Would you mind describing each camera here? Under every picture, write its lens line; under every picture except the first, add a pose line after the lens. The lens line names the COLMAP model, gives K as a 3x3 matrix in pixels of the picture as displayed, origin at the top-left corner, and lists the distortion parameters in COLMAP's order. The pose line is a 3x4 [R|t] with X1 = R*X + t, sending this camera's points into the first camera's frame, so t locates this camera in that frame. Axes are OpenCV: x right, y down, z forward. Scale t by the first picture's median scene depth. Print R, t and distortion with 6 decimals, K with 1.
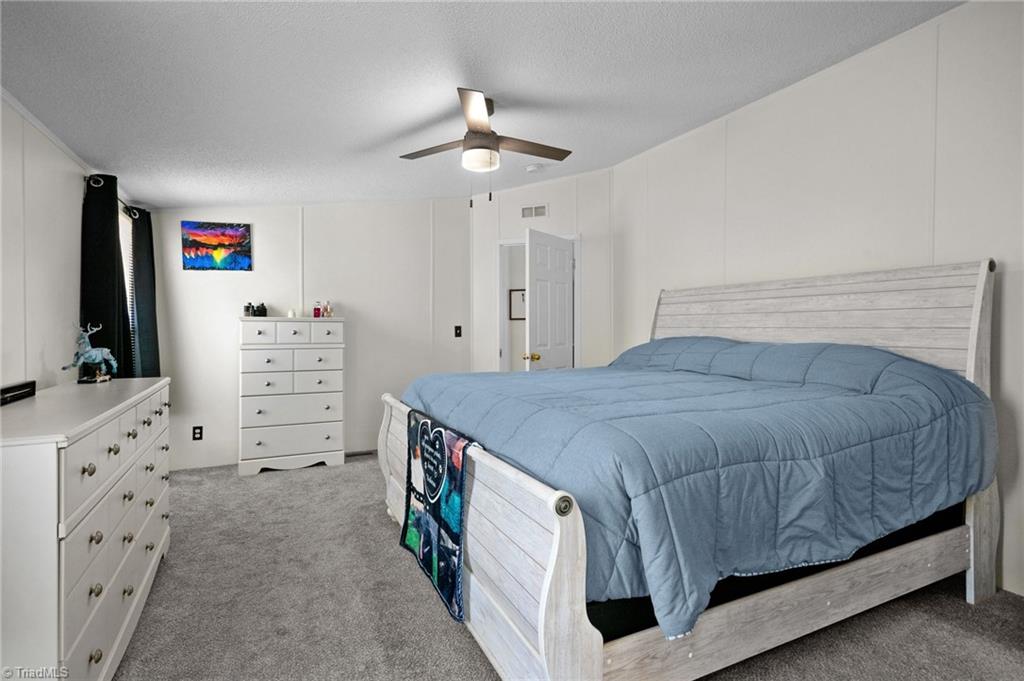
lens RADIAL K [[501.3, 0, 503.0], [0, 501.3, 333.1], [0, 0, 1]] dist [-0.073308, 0.025424]
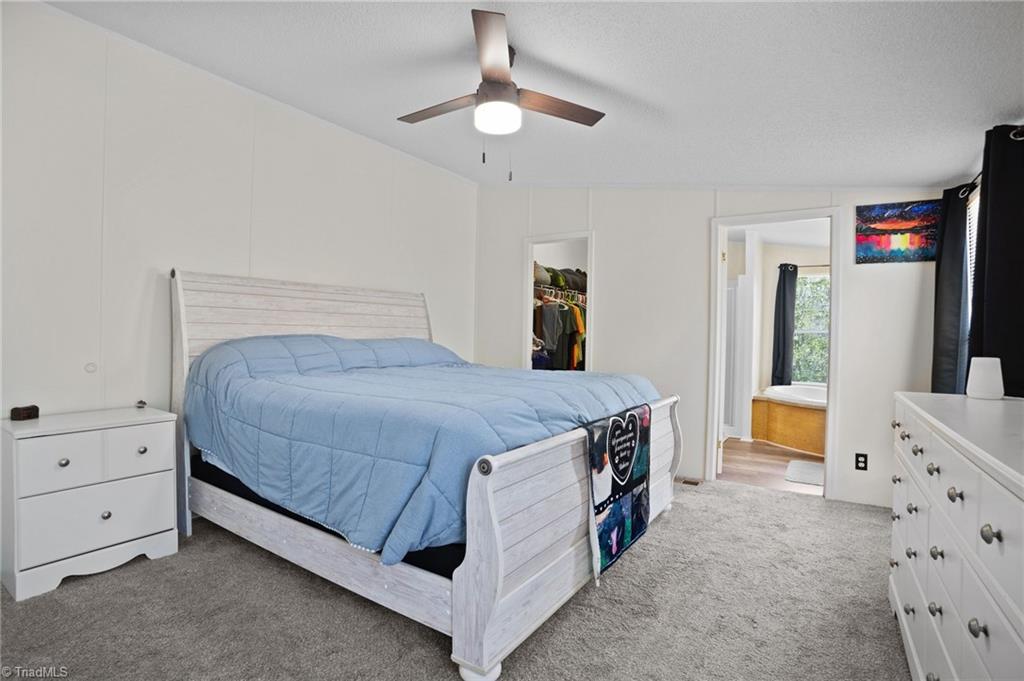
lens RADIAL K [[501.3, 0, 504.8], [0, 501.3, 342.8], [0, 0, 1]] dist [-0.073308, 0.025424]
pose [[-0.493441, -0.030031, 0.869261, -0.704323], [-0.012756, 0.999546, 0.027292, -0.008880], [-0.869686, 0.002379, -0.493600, 1.273390]]
